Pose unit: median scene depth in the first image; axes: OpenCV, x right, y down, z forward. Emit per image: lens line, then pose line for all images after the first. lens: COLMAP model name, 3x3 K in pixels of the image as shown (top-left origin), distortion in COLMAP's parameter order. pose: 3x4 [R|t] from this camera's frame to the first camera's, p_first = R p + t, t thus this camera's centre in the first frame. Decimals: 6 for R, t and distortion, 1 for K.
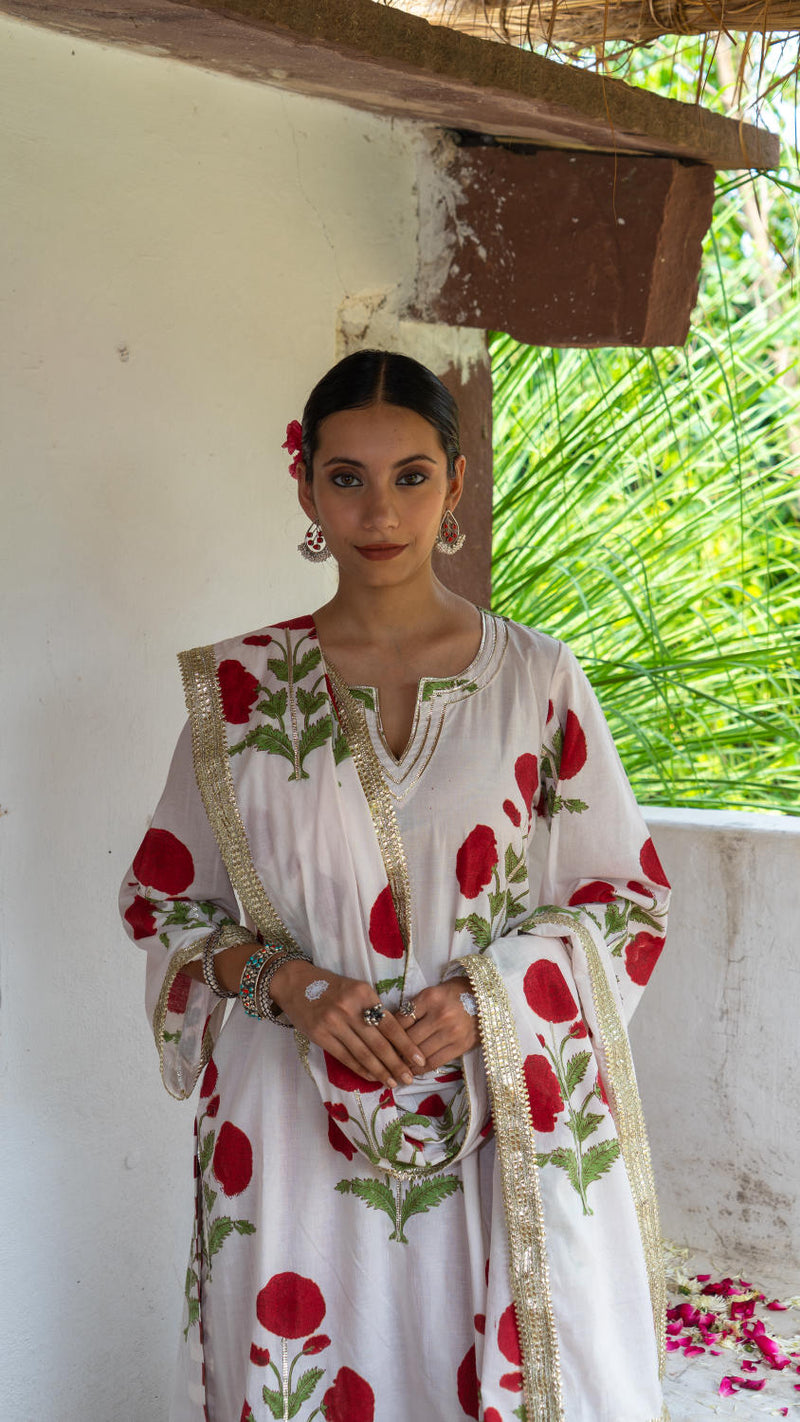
lens RADIAL K [[1868.6, 0, 400.1], [0, 1868.6, 689.8], [0, 0, 1]] dist [0.006837, 0.040230]
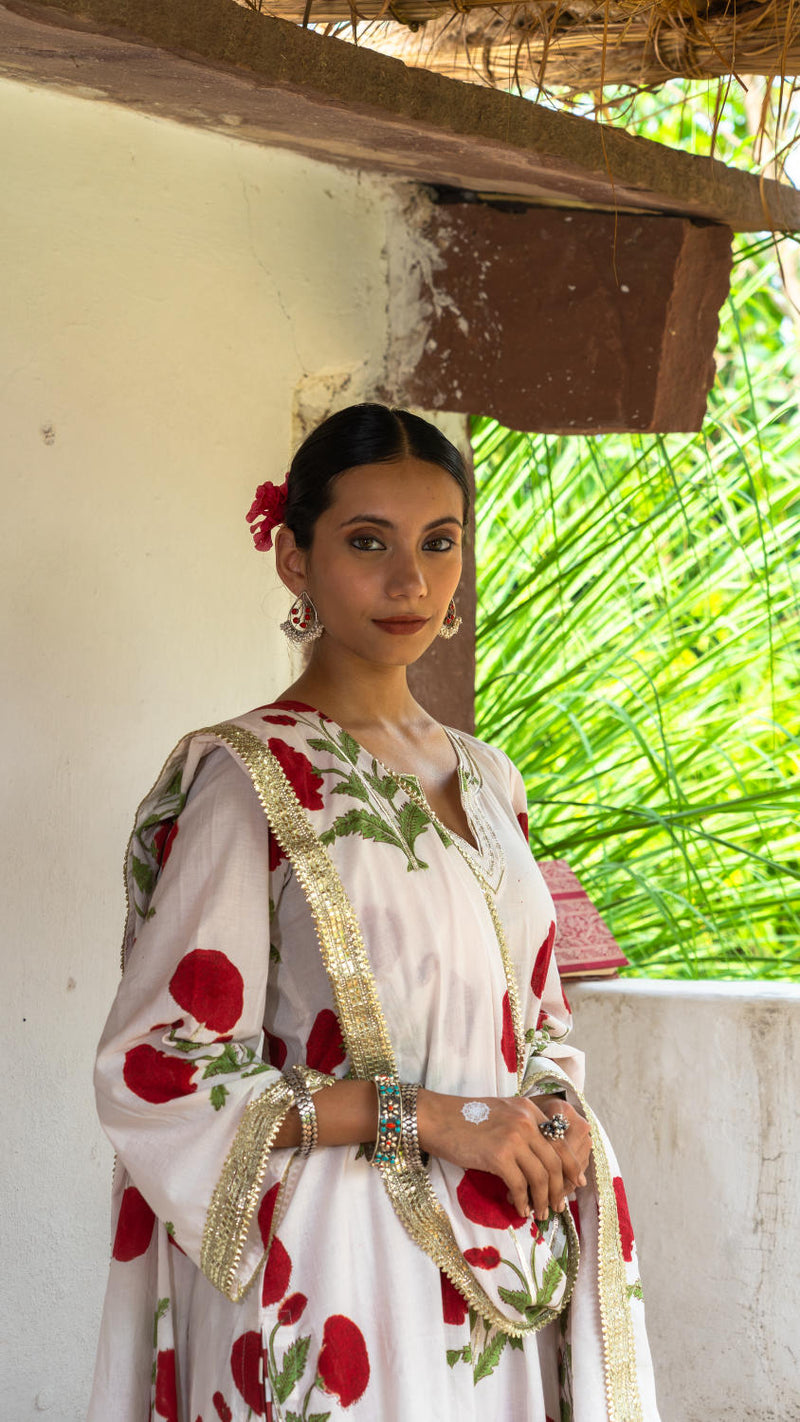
lens RADIAL K [[2476.4, 0, 397.8], [0, 2476.4, 680.2], [0, 0, 1]] dist [0.035399, 0.071089]
pose [[0.999786, 0.001258, 0.020625, -0.009356], [0.000753, 0.995265, -0.097192, 0.038144], [-0.020649, 0.097187, 0.995052, -0.112075]]
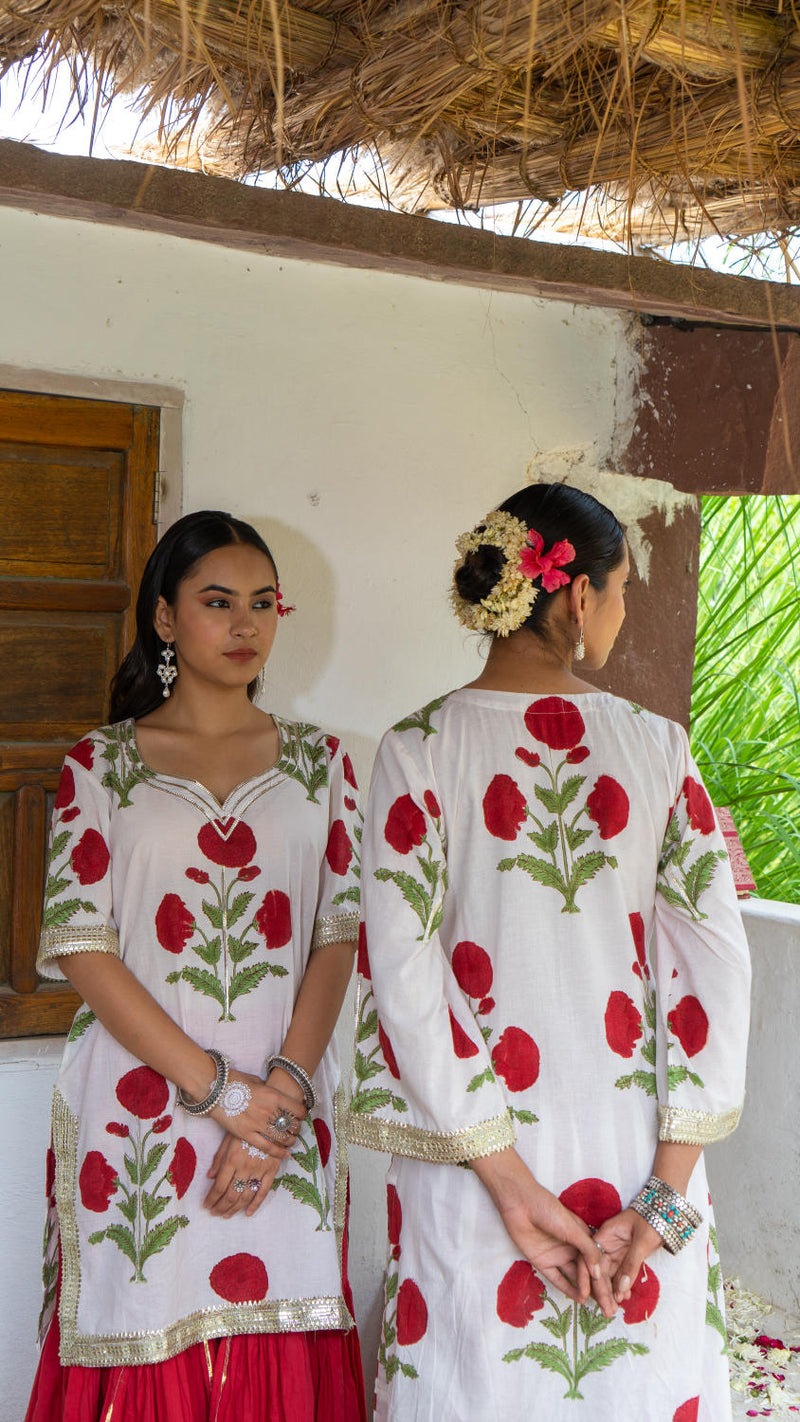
lens RADIAL K [[1640.4, 0, 396.8], [0, 1640.4, 682.9], [0, 0, 1]] dist [0.000856, -0.021077]
pose [[0.933150, 0.042833, -0.356926, 0.270281], [-0.066047, 0.996403, -0.053100, -0.000703], [0.353367, 0.073124, 0.932622, -0.005240]]
